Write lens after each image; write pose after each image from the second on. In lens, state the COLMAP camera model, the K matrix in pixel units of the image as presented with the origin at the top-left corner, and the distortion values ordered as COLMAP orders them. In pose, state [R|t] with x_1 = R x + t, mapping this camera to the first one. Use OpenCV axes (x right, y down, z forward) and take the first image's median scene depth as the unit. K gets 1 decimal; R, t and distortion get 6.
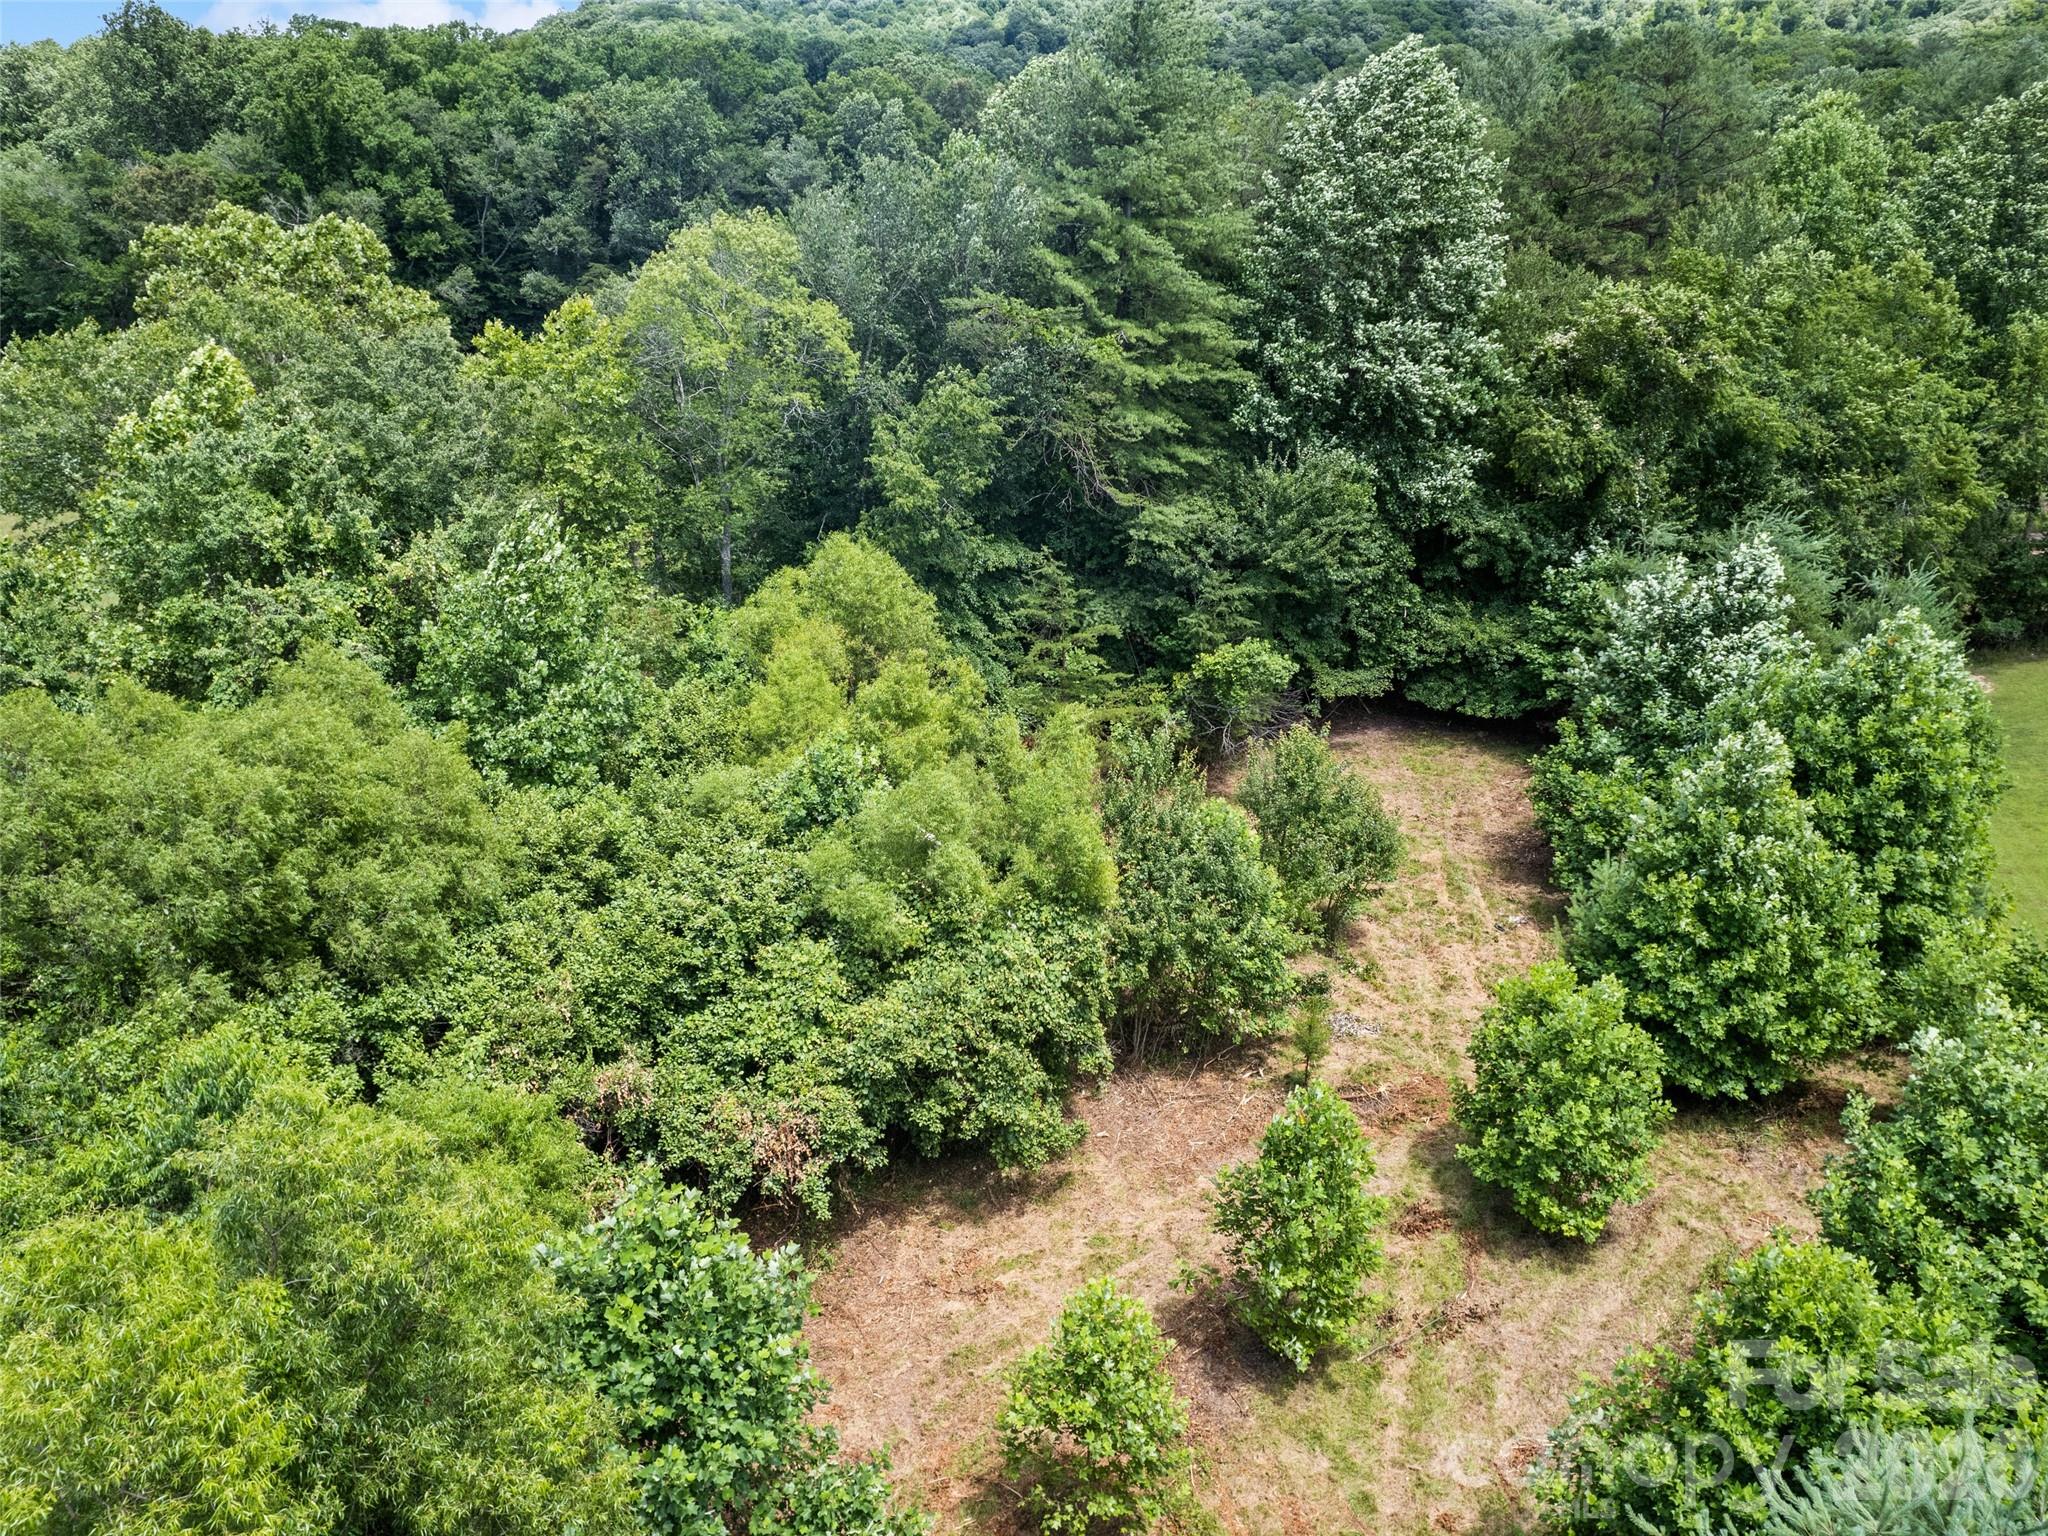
lens RADIAL K [[1329.9, 0, 1027.6], [0, 1329.9, 757.8], [0, 0, 1]] dist [-0.059540, 0.054173]
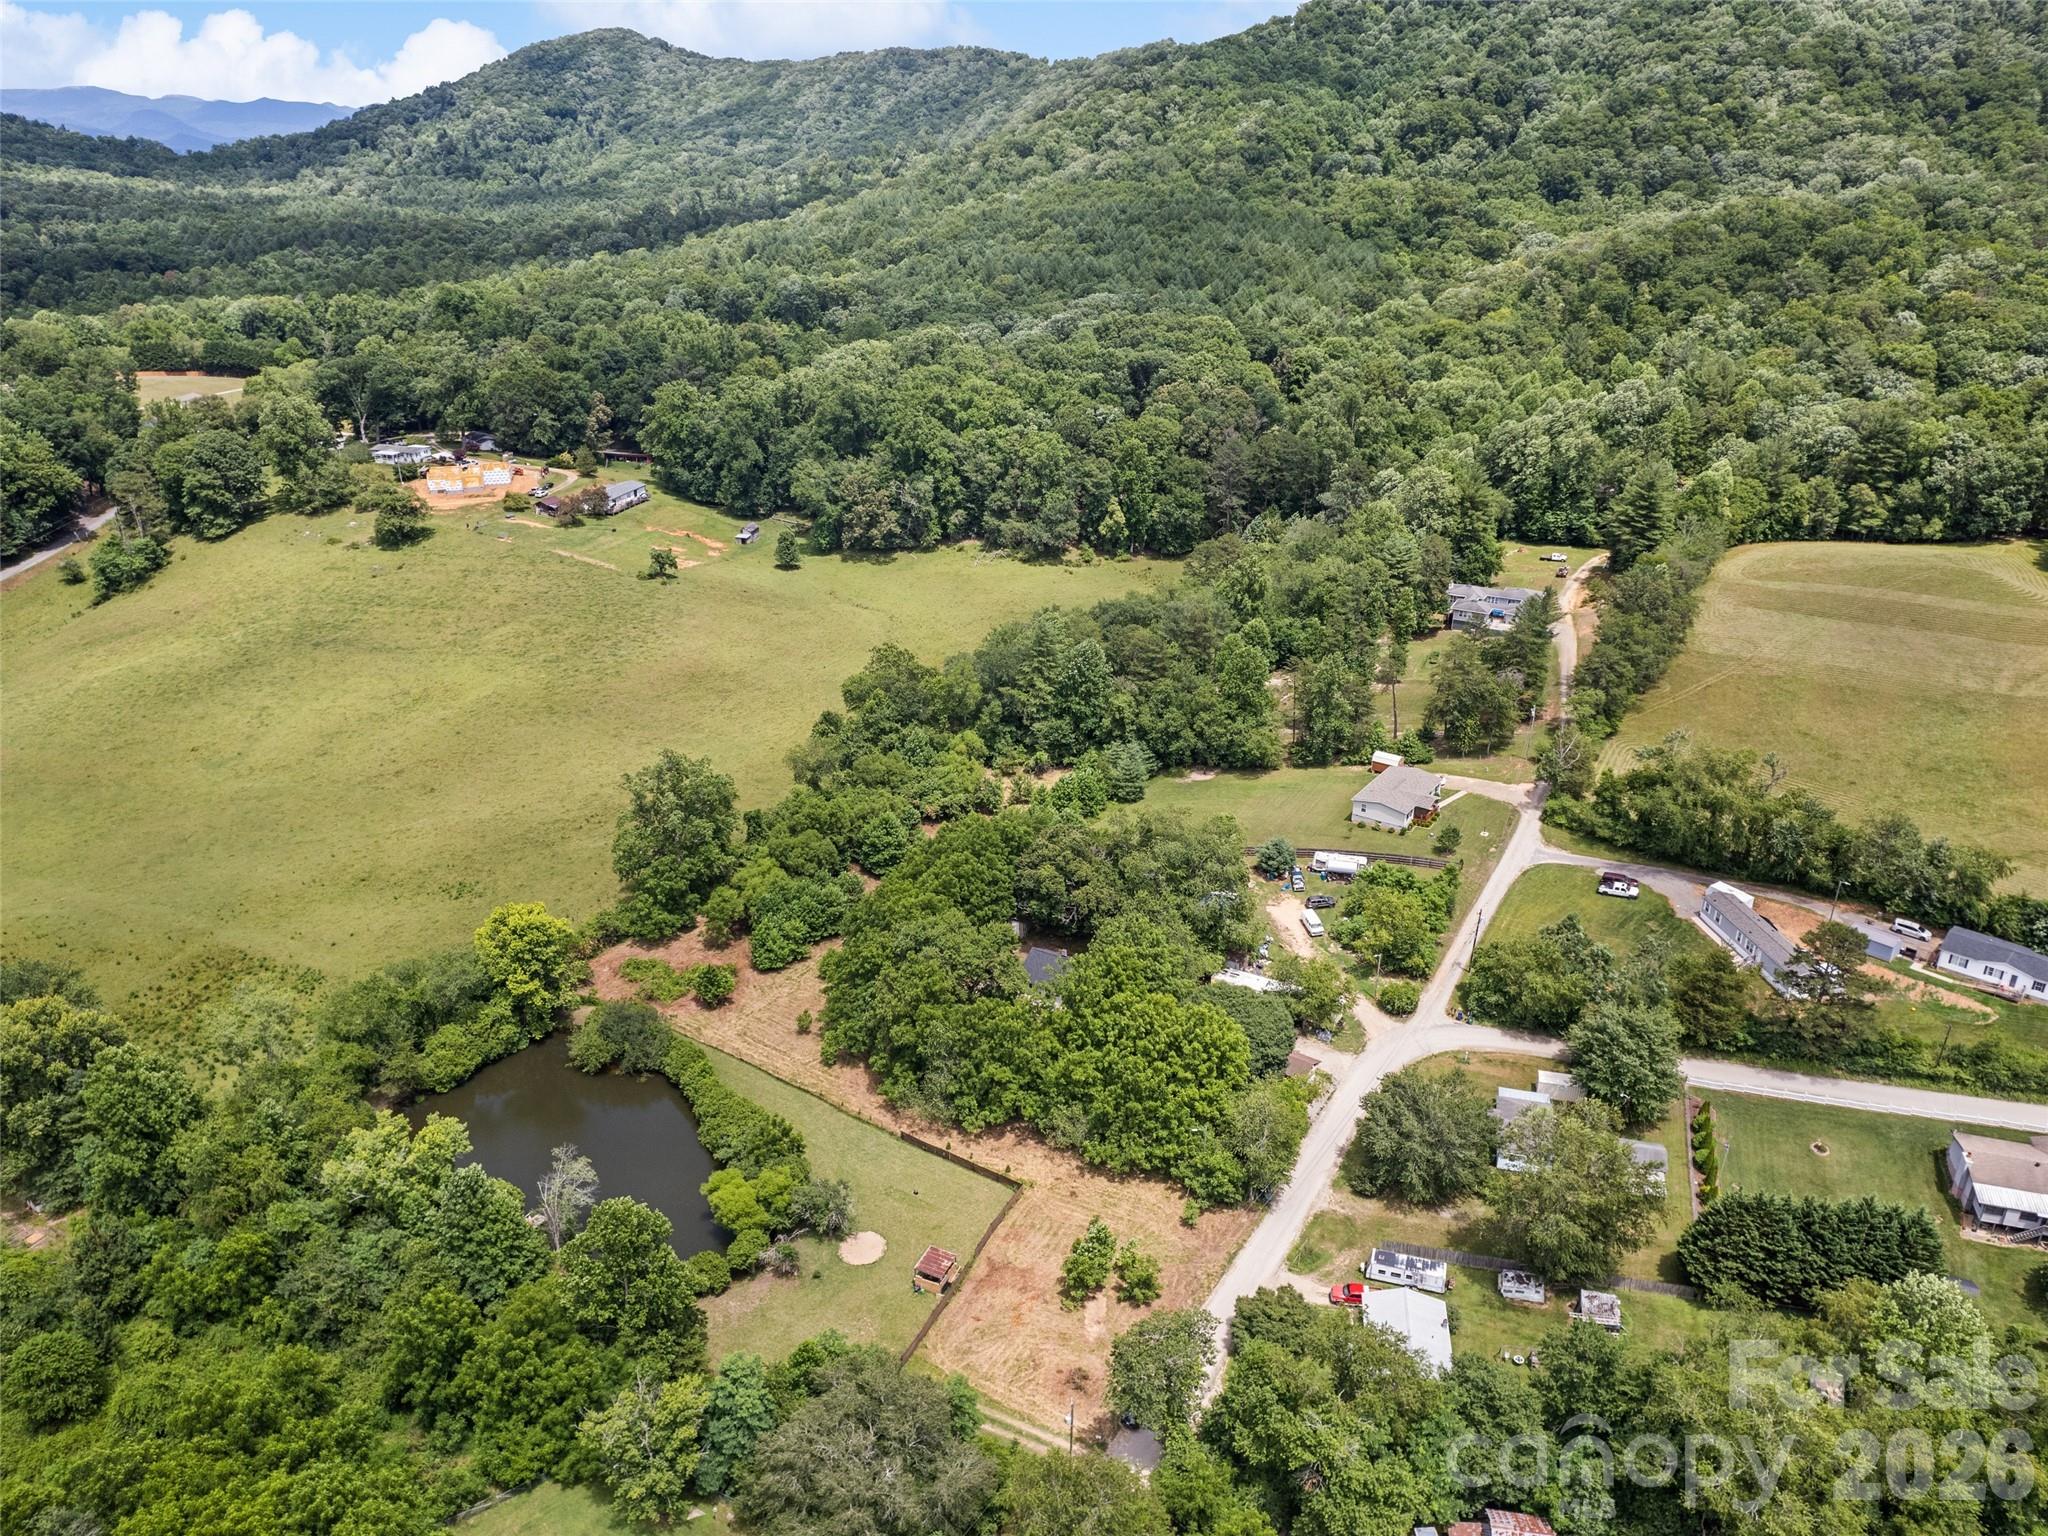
lens RADIAL K [[1309.9, 0, 1024.0], [0, 1309.9, 768.0], [0, 0, 1]] dist [-0.053974, 0.045355]
pose [[0.919182, 0.139649, -0.368242, 1.955098], [-0.104439, 0.987978, 0.113978, -0.587210], [0.379732, -0.066308, 0.922717, -3.762338]]
